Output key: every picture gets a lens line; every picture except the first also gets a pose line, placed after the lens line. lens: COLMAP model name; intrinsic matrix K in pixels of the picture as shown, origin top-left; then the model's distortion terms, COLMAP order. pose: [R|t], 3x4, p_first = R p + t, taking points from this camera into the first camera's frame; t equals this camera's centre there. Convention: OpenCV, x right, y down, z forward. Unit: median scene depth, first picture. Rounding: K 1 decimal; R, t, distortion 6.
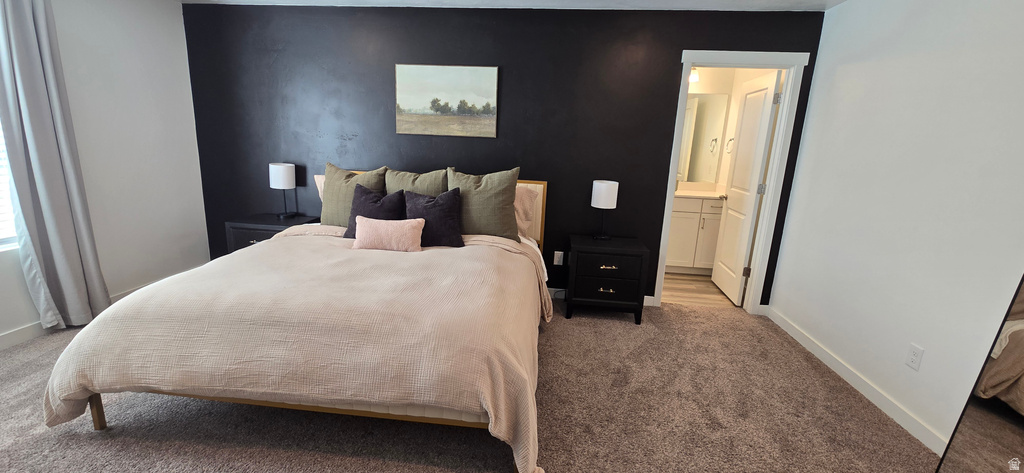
lens RADIAL K [[418.7, 0, 506.0], [0, 418.7, 235.7], [0, 0, 1]] dist [0.001150, 0.000026]
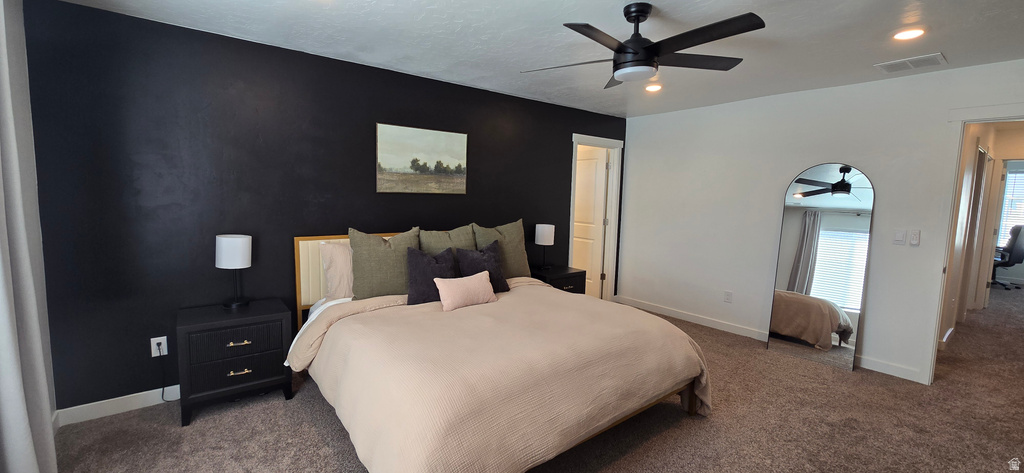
lens RADIAL K [[418.7, 0, 506.0], [0, 418.7, 235.7], [0, 0, 1]] dist [0.001150, 0.000026]
pose [[0.720685, -0.096413, 0.686526, -0.734474], [0.160267, 0.986627, -0.029683, -0.073425], [-0.674484, 0.131420, 0.726499, 0.124028]]
